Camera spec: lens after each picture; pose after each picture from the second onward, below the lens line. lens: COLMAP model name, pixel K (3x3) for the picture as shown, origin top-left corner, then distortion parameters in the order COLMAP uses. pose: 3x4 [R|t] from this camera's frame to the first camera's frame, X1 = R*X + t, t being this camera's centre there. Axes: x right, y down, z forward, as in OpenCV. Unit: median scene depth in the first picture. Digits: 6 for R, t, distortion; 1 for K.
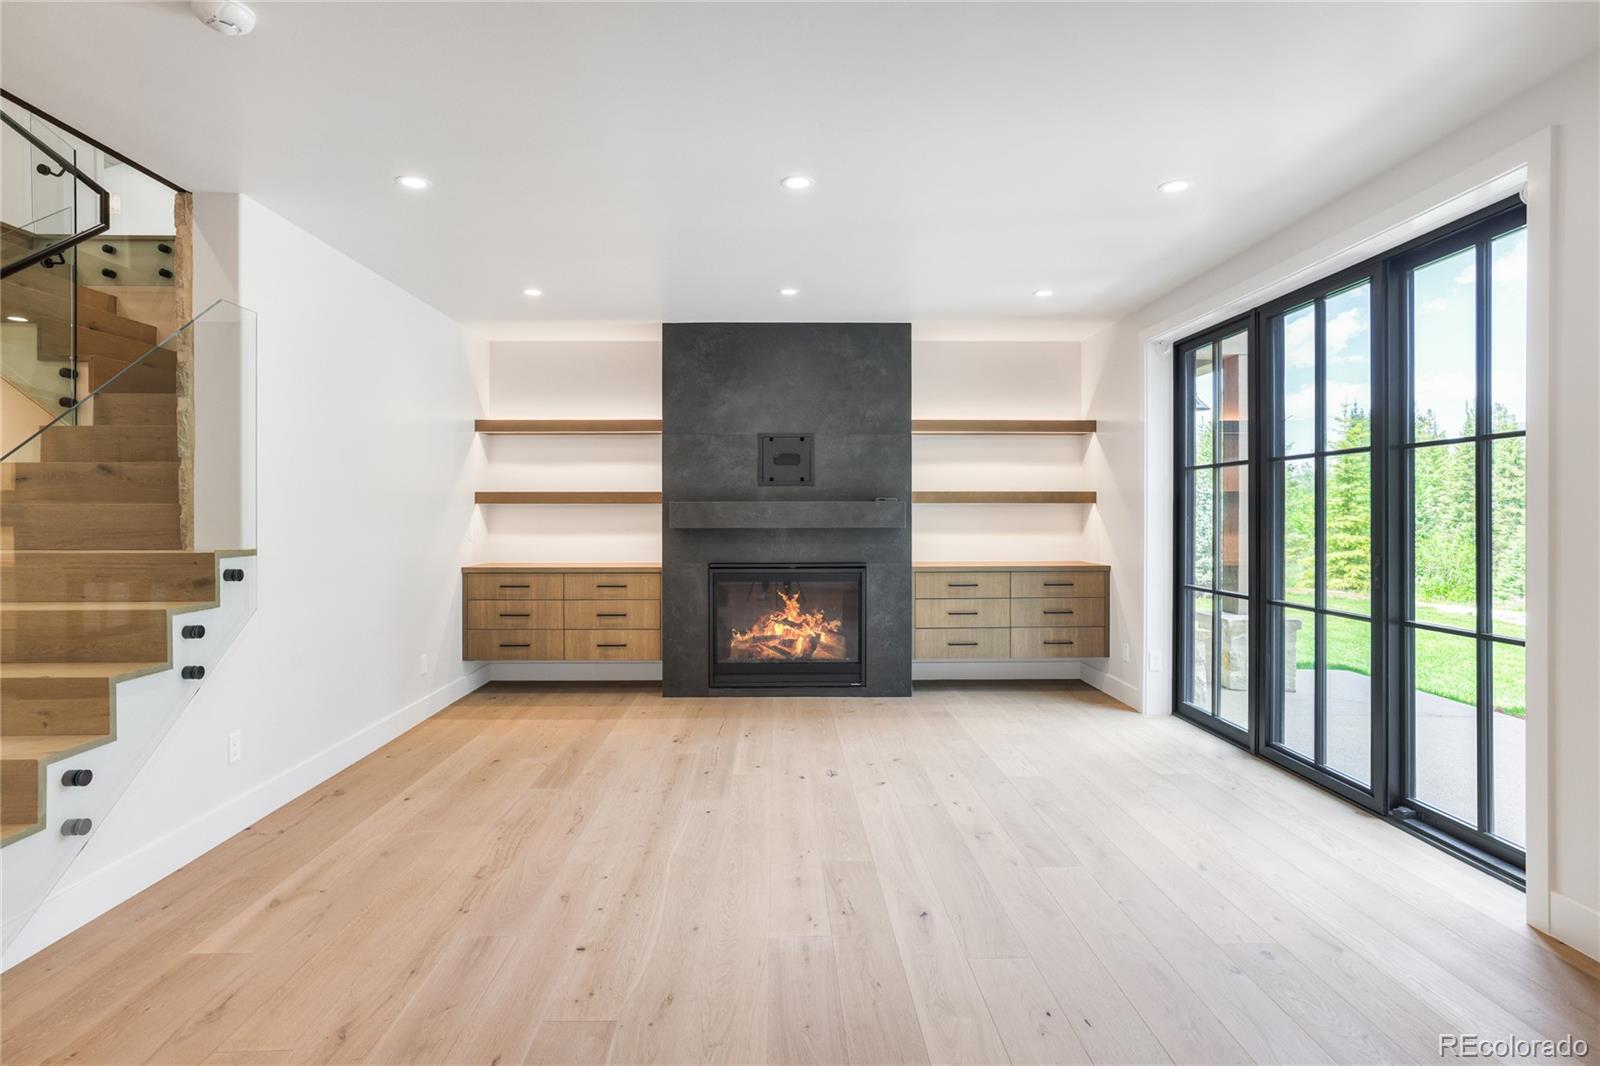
lens RADIAL K [[848.8, 0, 798.1], [0, 848.8, 589.2], [0, 0, 1]] dist [-0.014563, 0.000461]
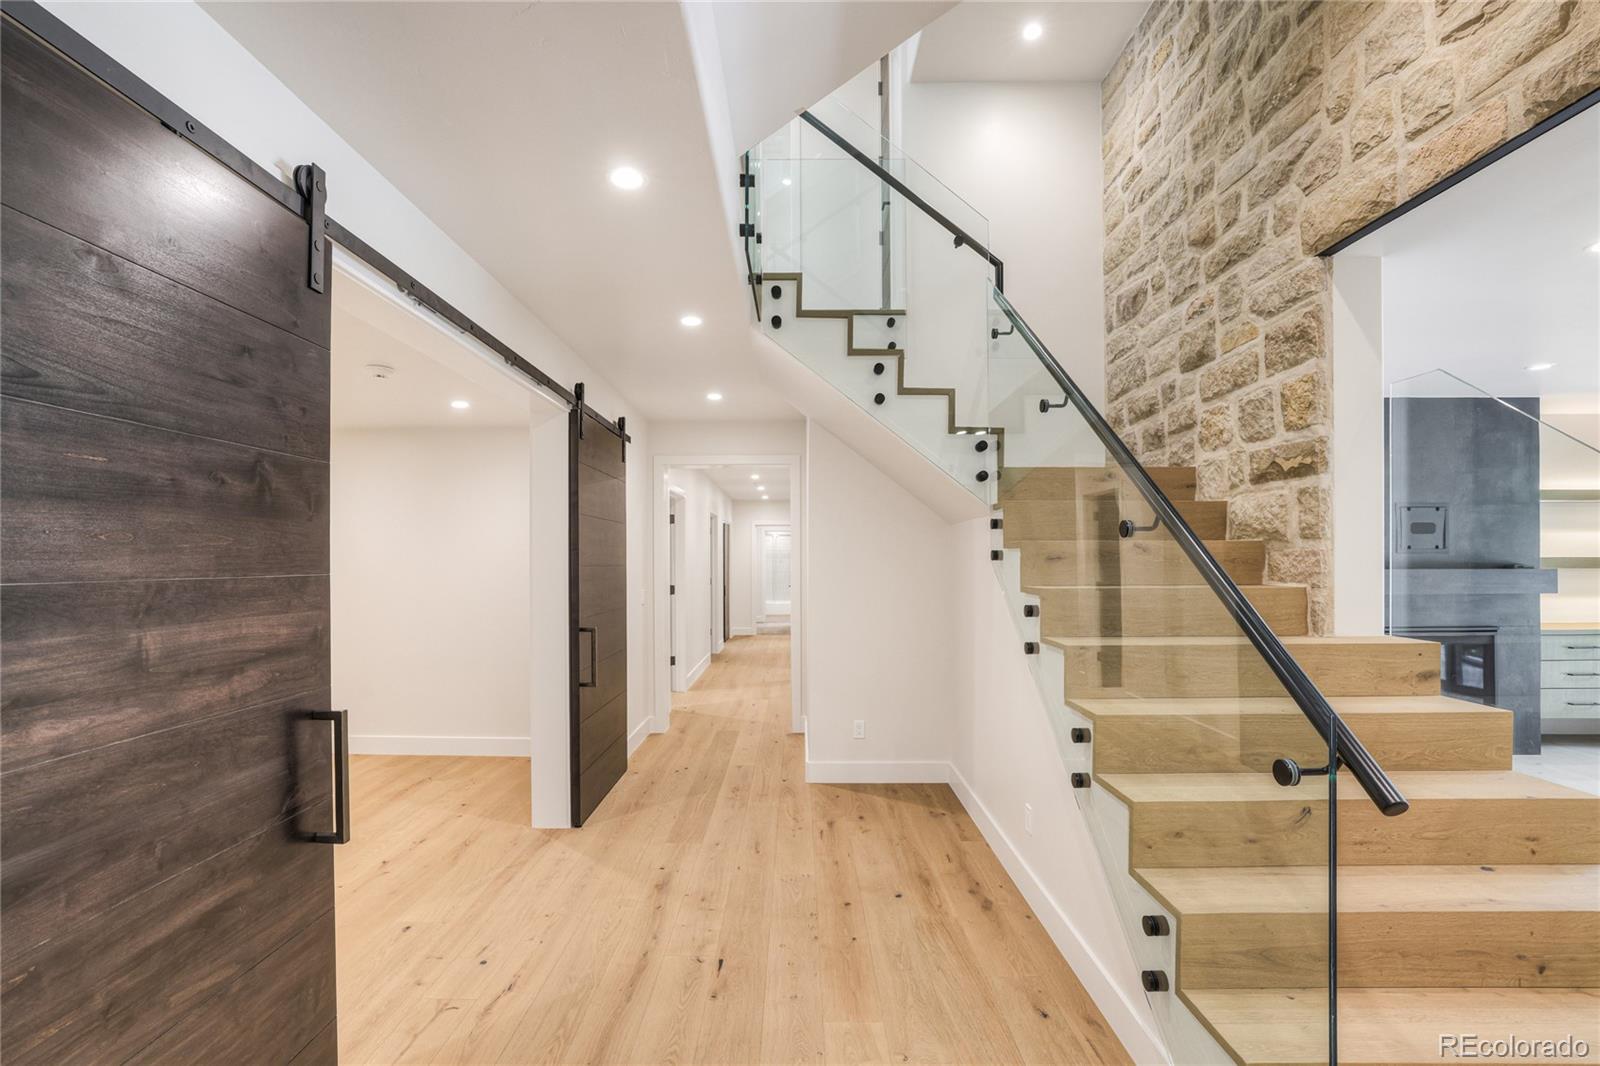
lens RADIAL K [[709.7, 0, 802.6], [0, 709.7, 626.4], [0, 0, 1]] dist [-0.001484, -0.000202]
pose [[0.999998, -0.001472, -0.001085, -0.779347], [0.001479, 0.999978, 0.006422, -0.037927], [0.001076, -0.006423, 0.999979, 0.121482]]
